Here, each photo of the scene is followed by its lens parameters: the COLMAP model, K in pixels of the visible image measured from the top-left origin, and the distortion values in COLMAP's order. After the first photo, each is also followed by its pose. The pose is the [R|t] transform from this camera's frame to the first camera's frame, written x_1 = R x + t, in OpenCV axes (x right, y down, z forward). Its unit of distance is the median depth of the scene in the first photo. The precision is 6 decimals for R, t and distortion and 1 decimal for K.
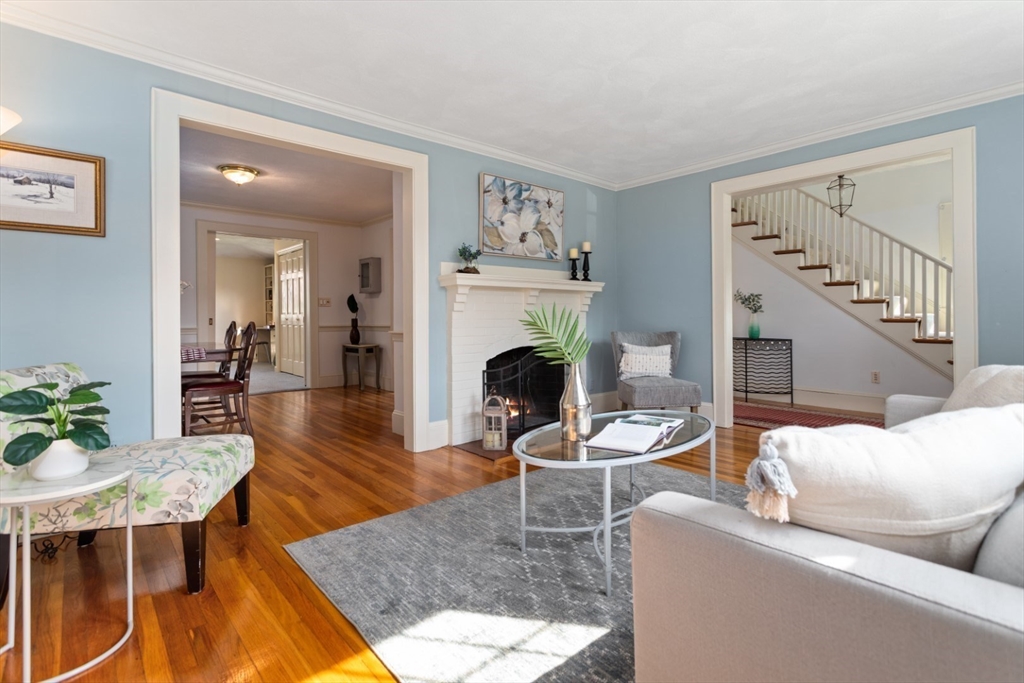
lens RADIAL K [[482.7, 0, 513.1], [0, 482.7, 316.2], [0, 0, 1]] dist [0.001227, 0.000213]
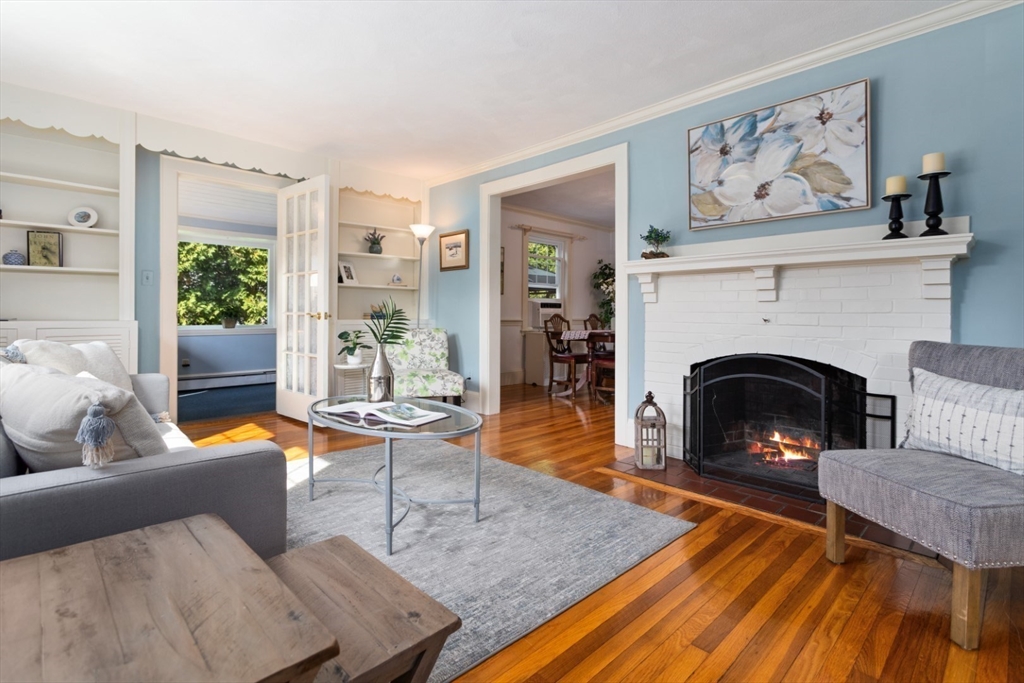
lens RADIAL K [[499.2, 0, 512.7], [0, 499.2, 310.3], [0, 0, 1]] dist [0.022279, 0.000057]
pose [[0.037991, 0.004710, -0.999267, 0.714817], [-0.003666, 0.999983, 0.004574, 0.000244], [0.999271, 0.003489, 0.038008, 0.636950]]
